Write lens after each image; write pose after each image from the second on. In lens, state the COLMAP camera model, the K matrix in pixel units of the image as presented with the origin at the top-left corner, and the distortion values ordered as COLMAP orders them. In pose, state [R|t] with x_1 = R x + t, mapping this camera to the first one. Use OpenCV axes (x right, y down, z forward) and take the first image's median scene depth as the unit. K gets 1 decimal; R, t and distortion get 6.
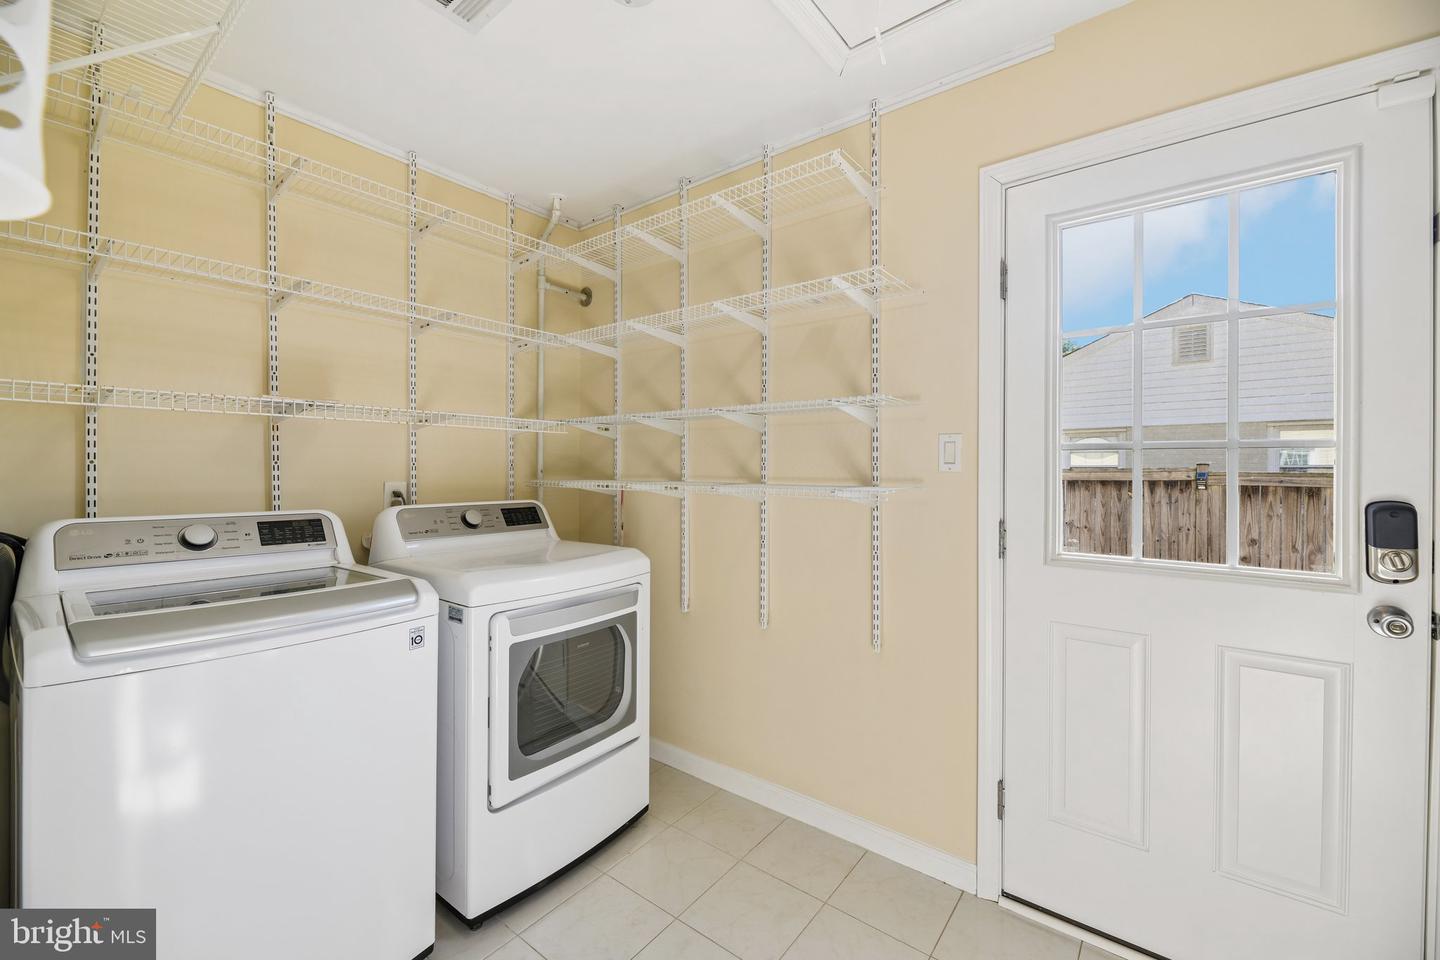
lens RADIAL K [[584.0, 0, 726.9], [0, 584.0, 468.0], [0, 0, 1]] dist [0.004115, -0.001854]
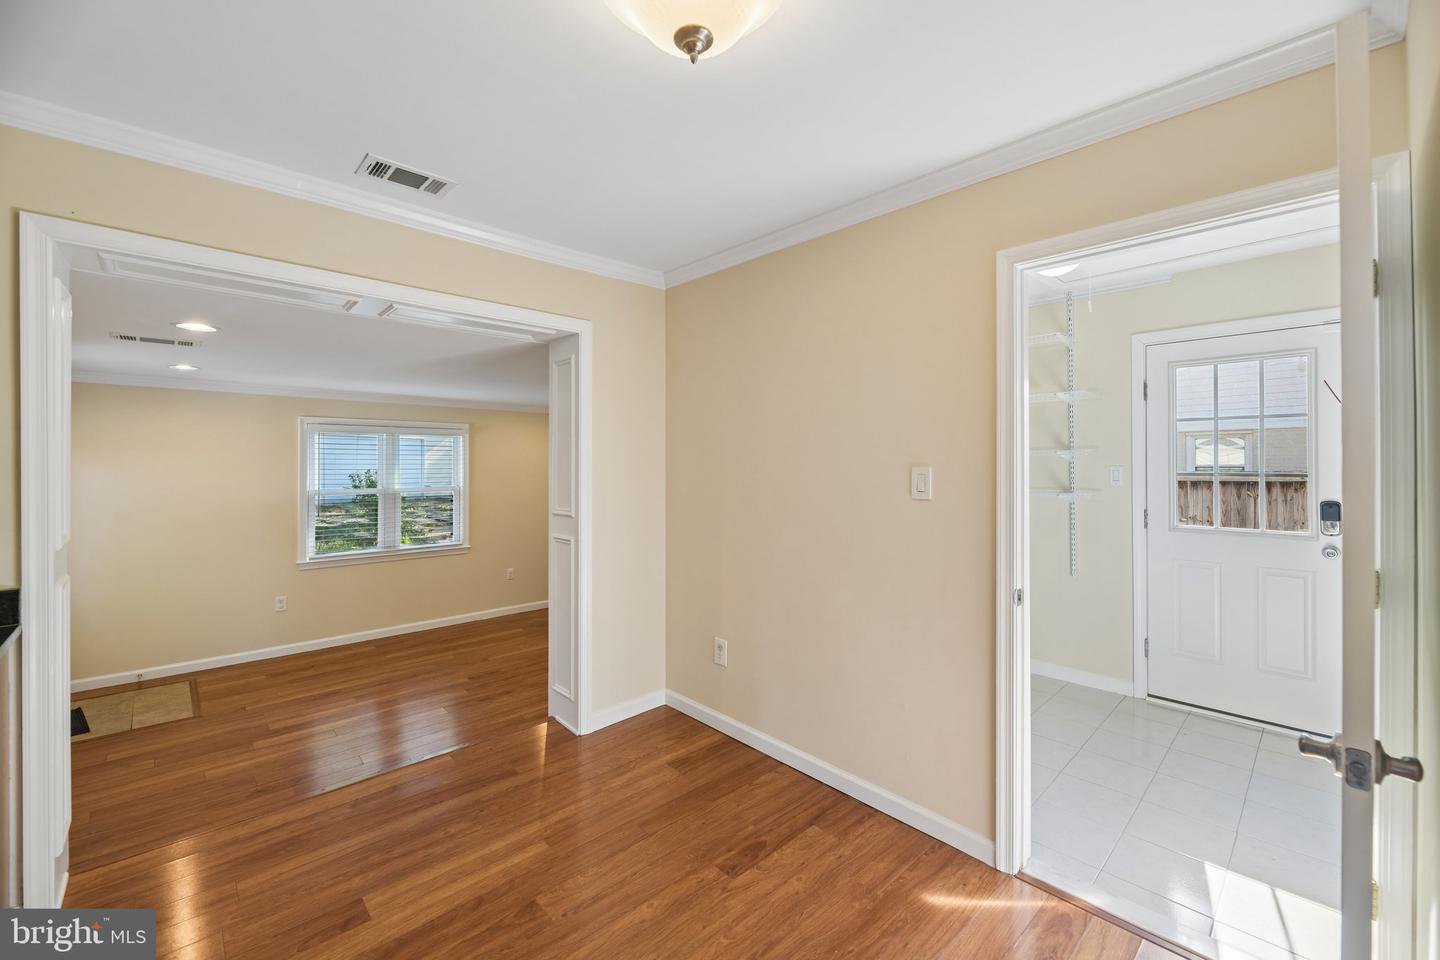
lens RADIAL K [[584.0, 0, 727.8], [0, 584.0, 460.5], [0, 0, 1]] dist [0.004115, -0.001854]
pose [[0.988981, -0.007246, -0.147865, -0.647942], [0.006446, 0.999962, -0.005889, -0.076980], [0.147902, 0.004871, 0.988990, -1.196292]]
